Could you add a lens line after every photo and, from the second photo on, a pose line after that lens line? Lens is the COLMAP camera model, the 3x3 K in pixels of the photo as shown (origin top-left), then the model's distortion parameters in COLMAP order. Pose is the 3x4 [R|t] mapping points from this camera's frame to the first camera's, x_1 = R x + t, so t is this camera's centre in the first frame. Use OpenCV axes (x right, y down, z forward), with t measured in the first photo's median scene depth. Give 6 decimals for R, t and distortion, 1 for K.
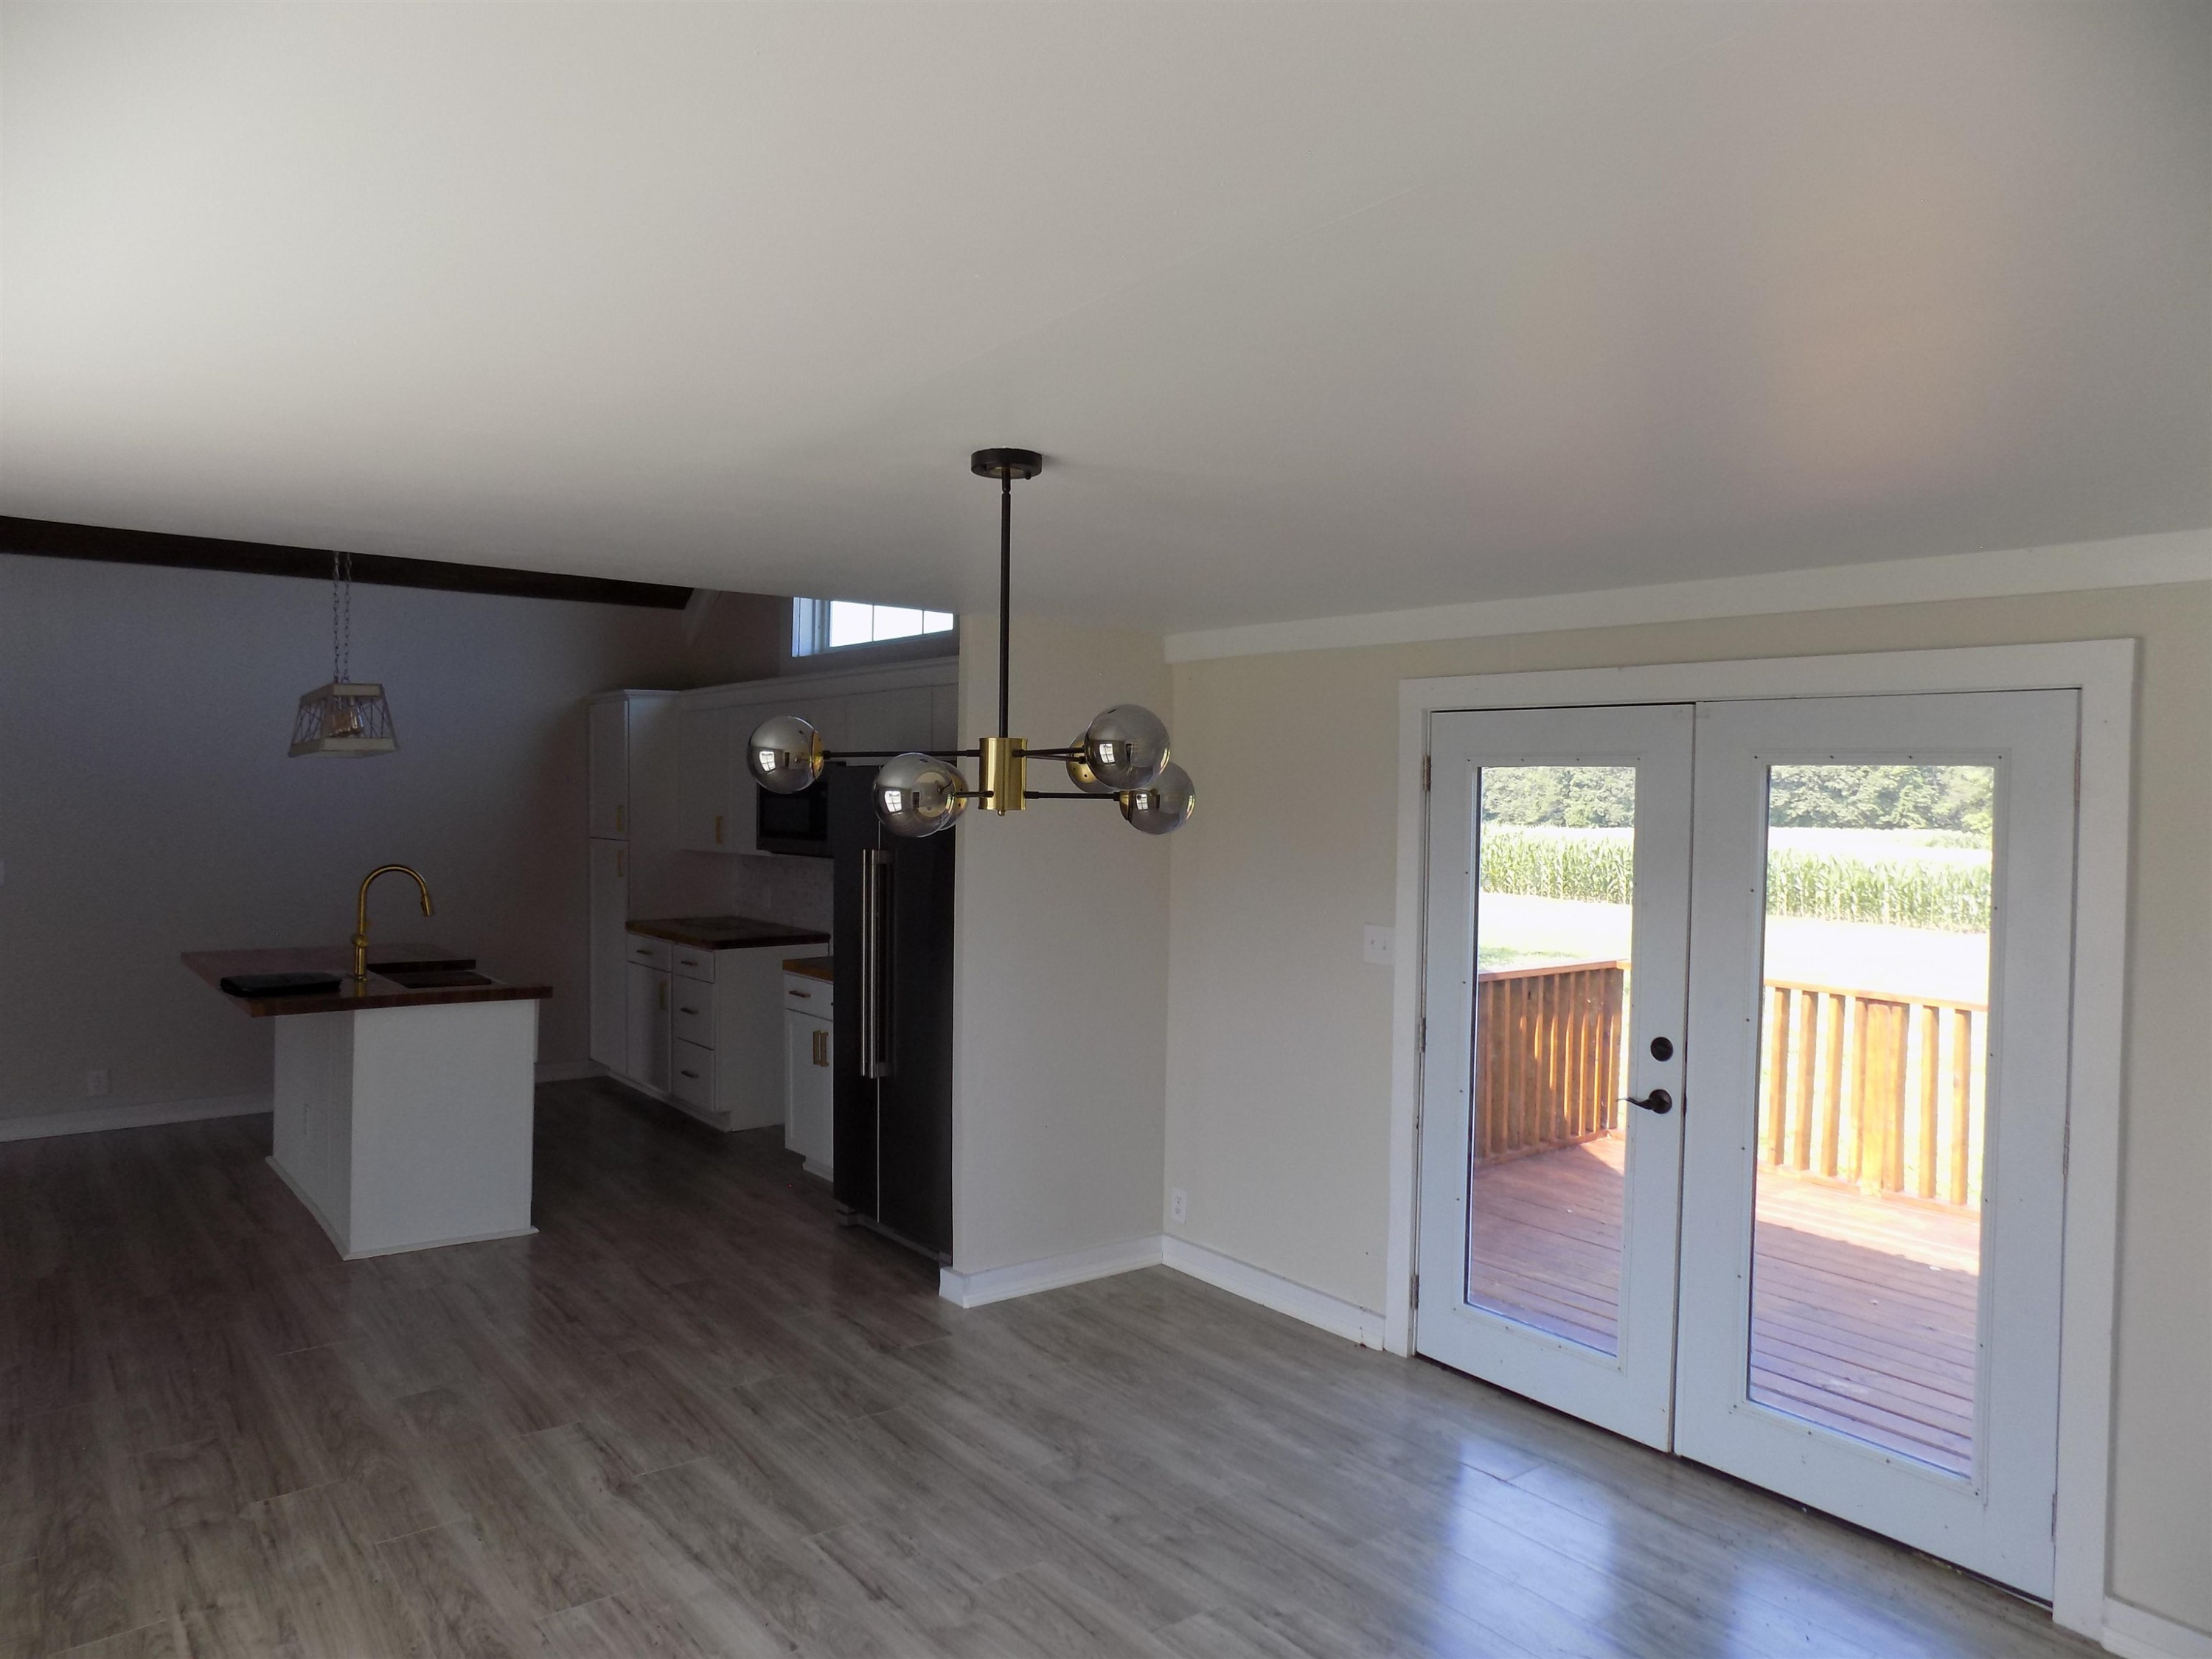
lens RADIAL K [[1499.4, 0, 1121.0], [0, 1499.4, 809.2], [0, 0, 1]] dist [-0.068013, 0.071242]
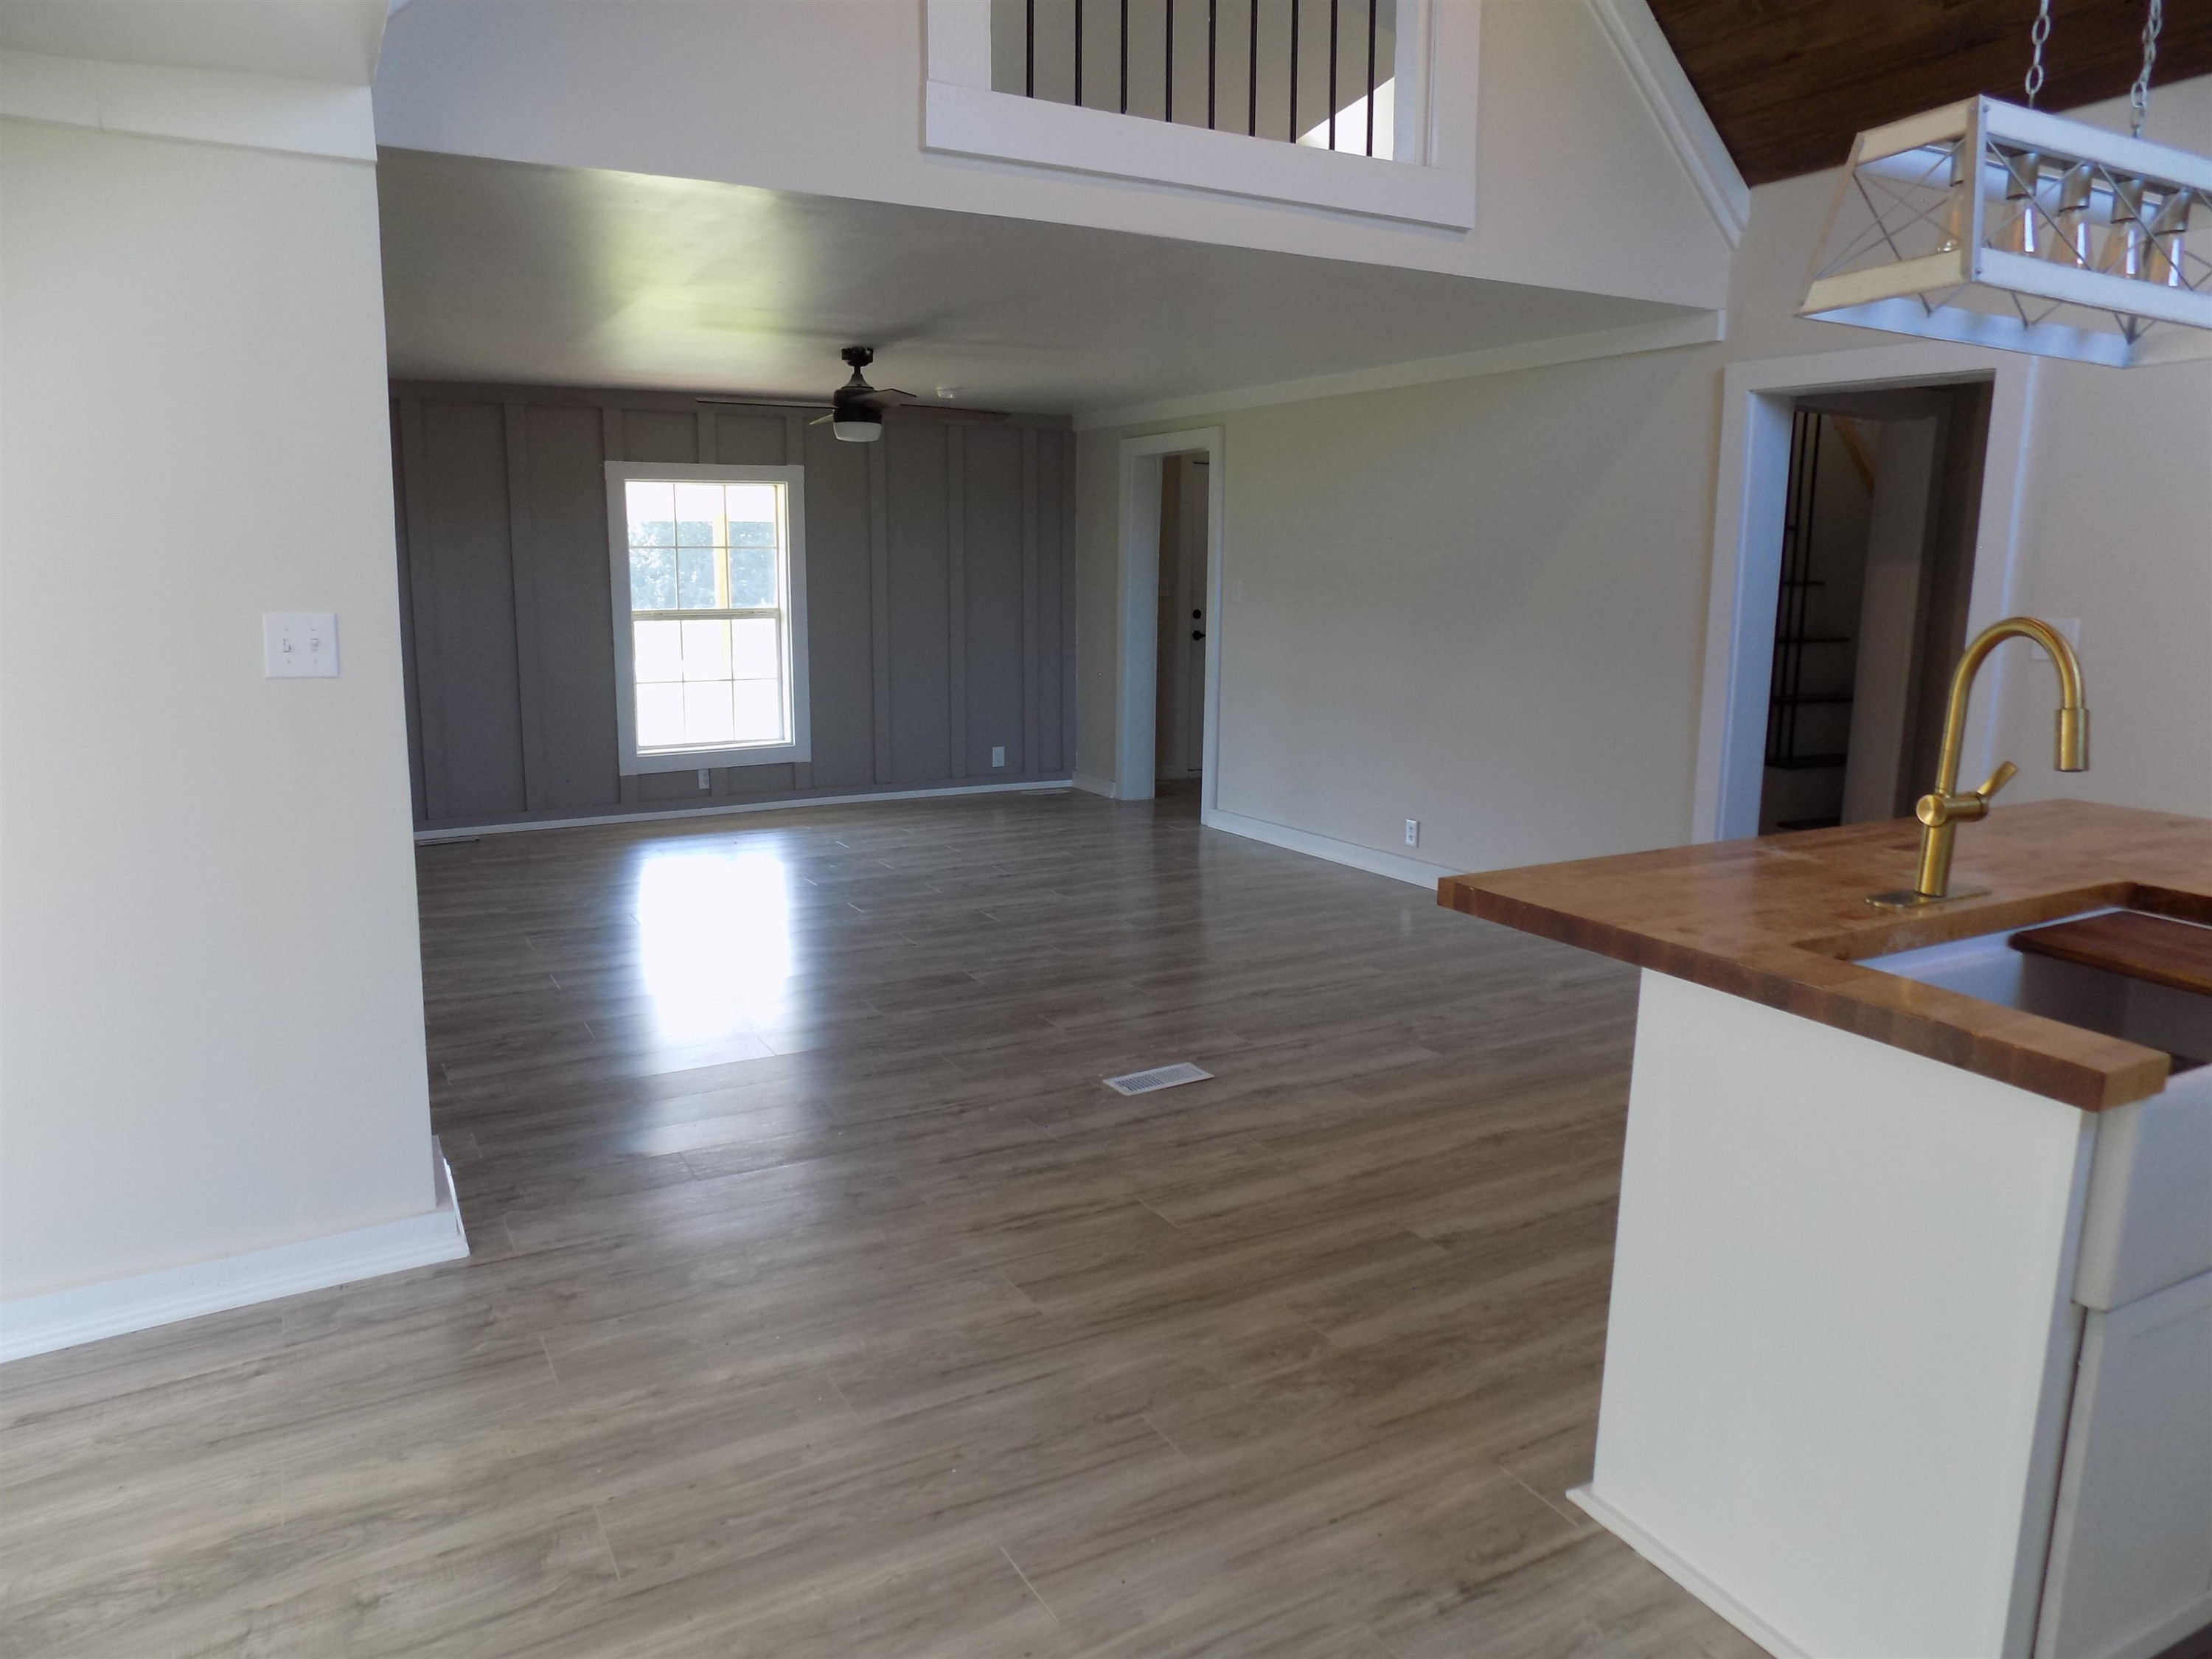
lens RADIAL K [[1503.2, 0, 1118.4], [0, 1503.2, 811.4], [0, 0, 1]] dist [-0.074644, 0.083000]
pose [[-0.145599, 0.154315, -0.977235, -0.127985], [-0.018643, 0.987157, 0.158660, 0.041957], [0.989168, 0.041320, -0.140853, 1.207412]]
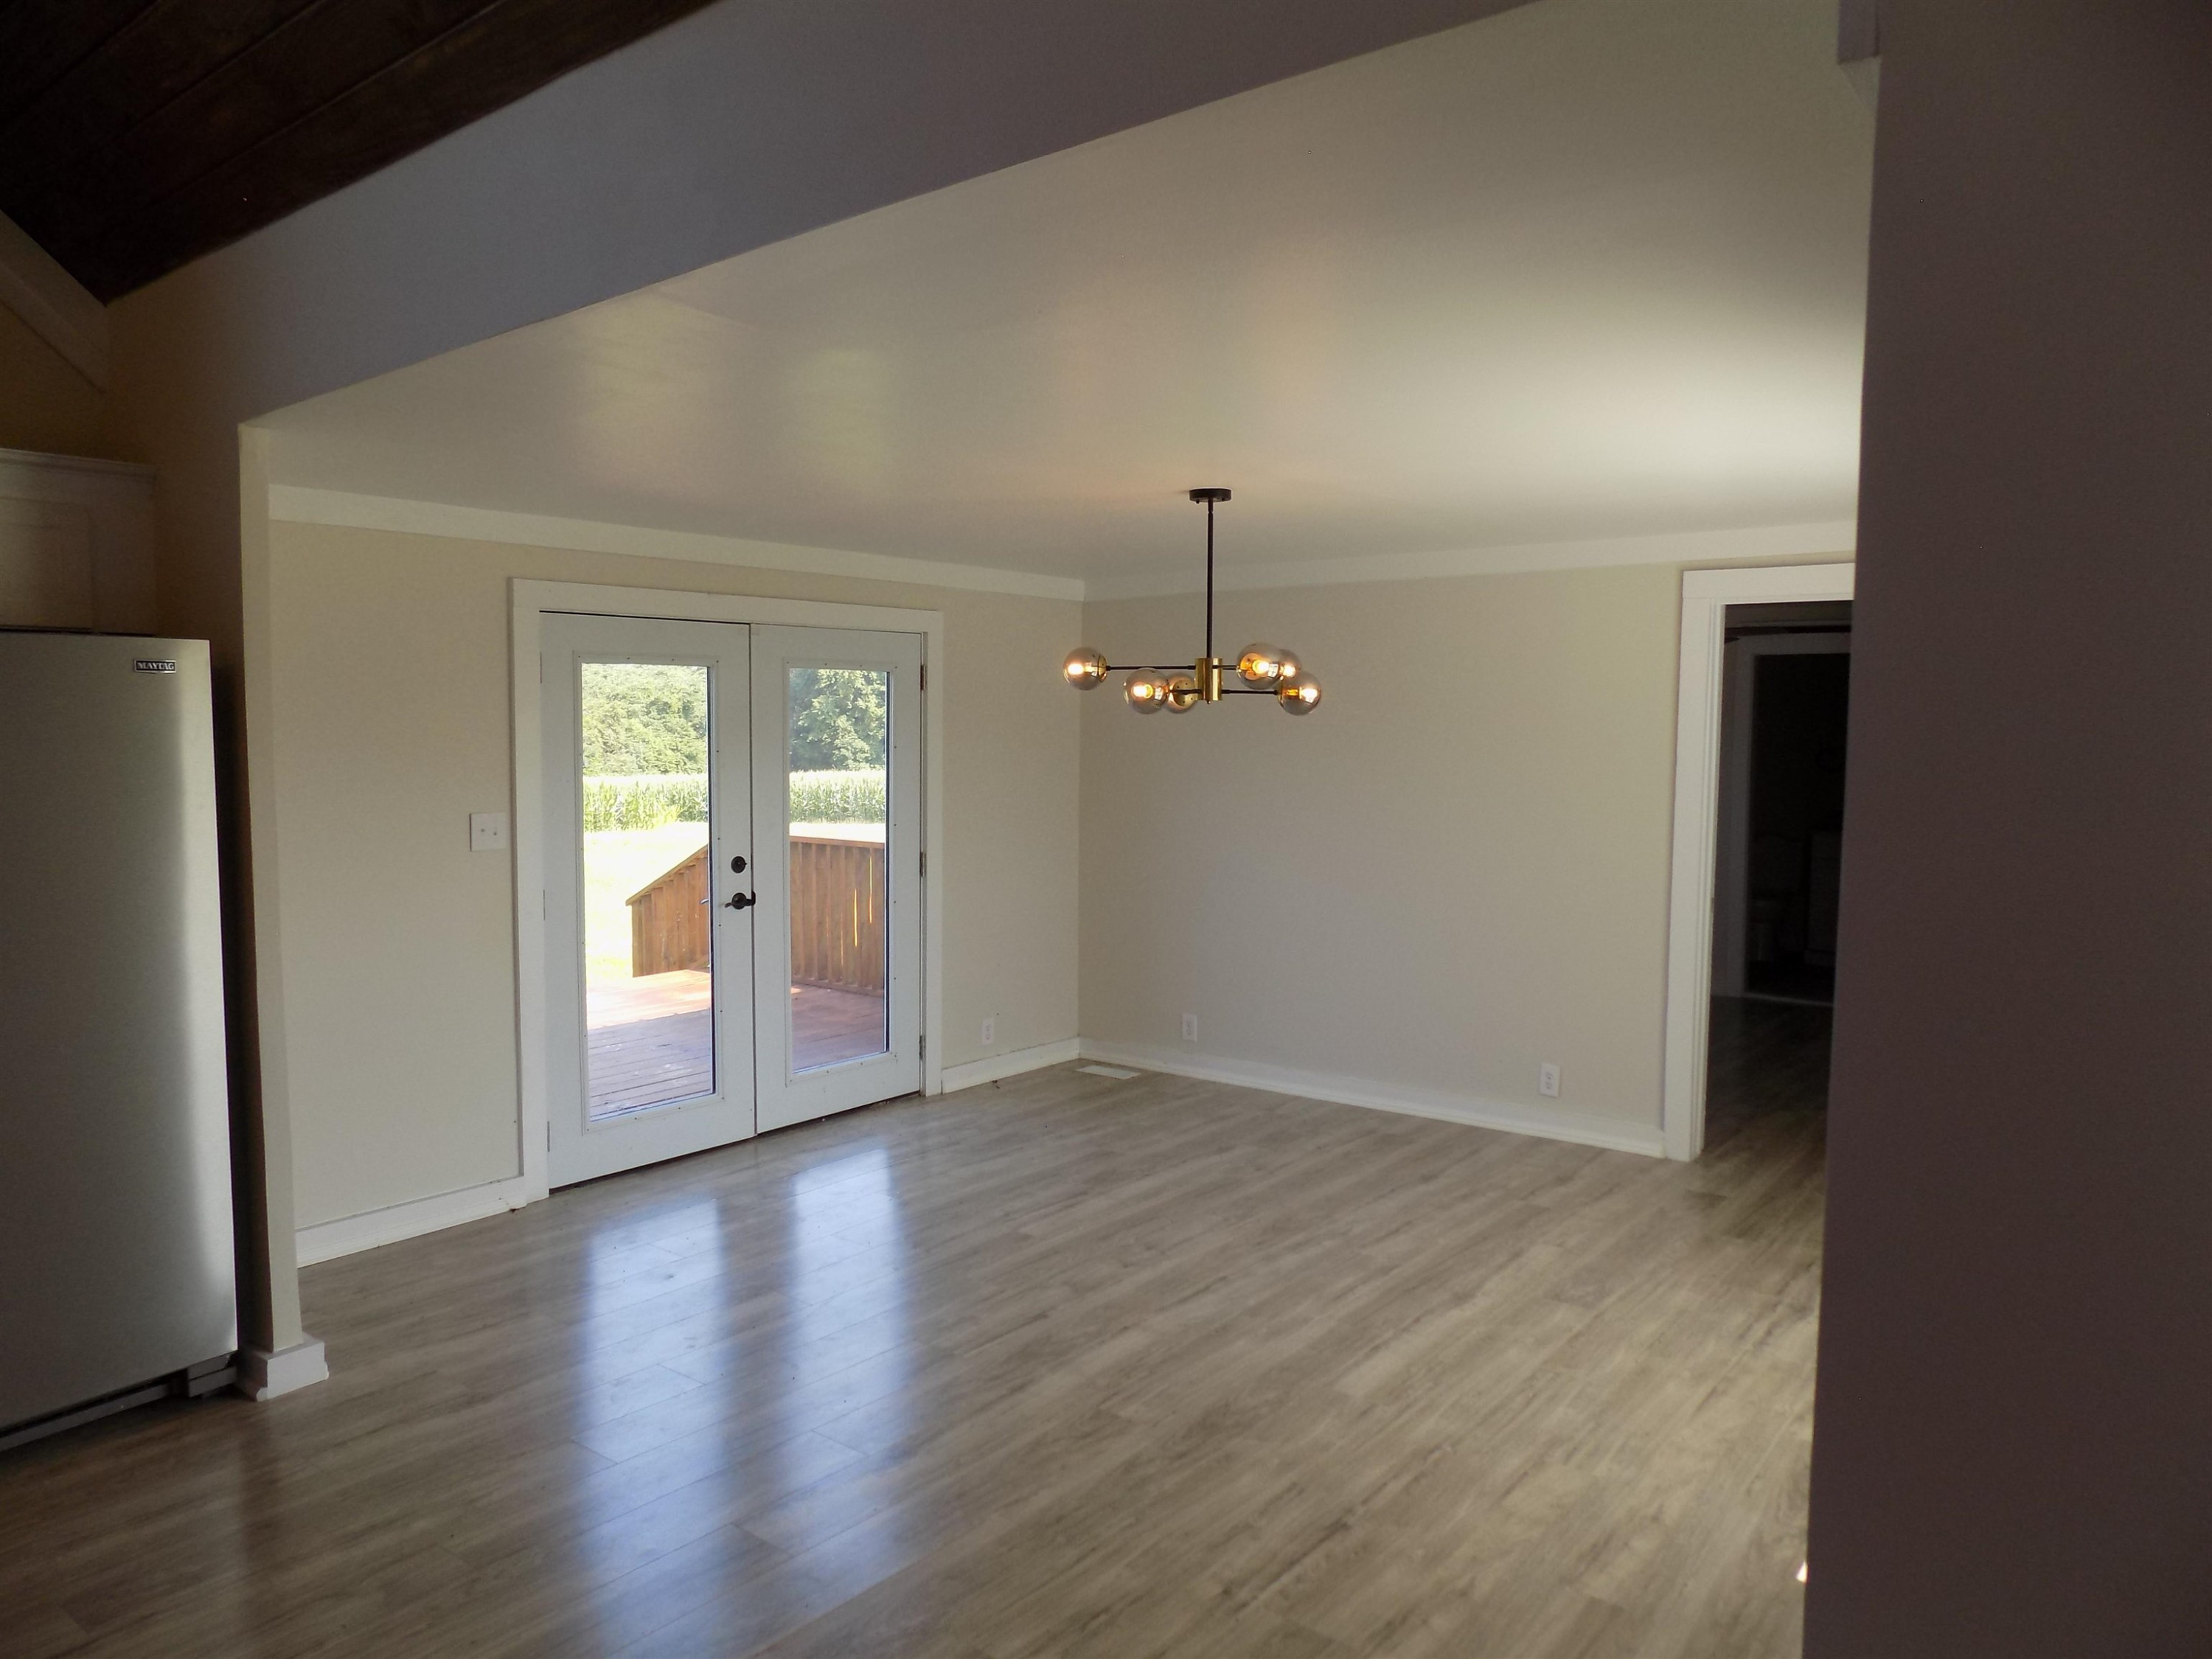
lens RADIAL K [[1499.4, 0, 1121.0], [0, 1499.4, 809.2], [0, 0, 1]] dist [-0.068013, 0.071242]
pose [[-0.239504, -0.078147, 0.967745, -1.111897], [0.003005, 0.996691, 0.081229, -0.007990], [-0.970891, 0.022363, -0.238477, 0.981406]]
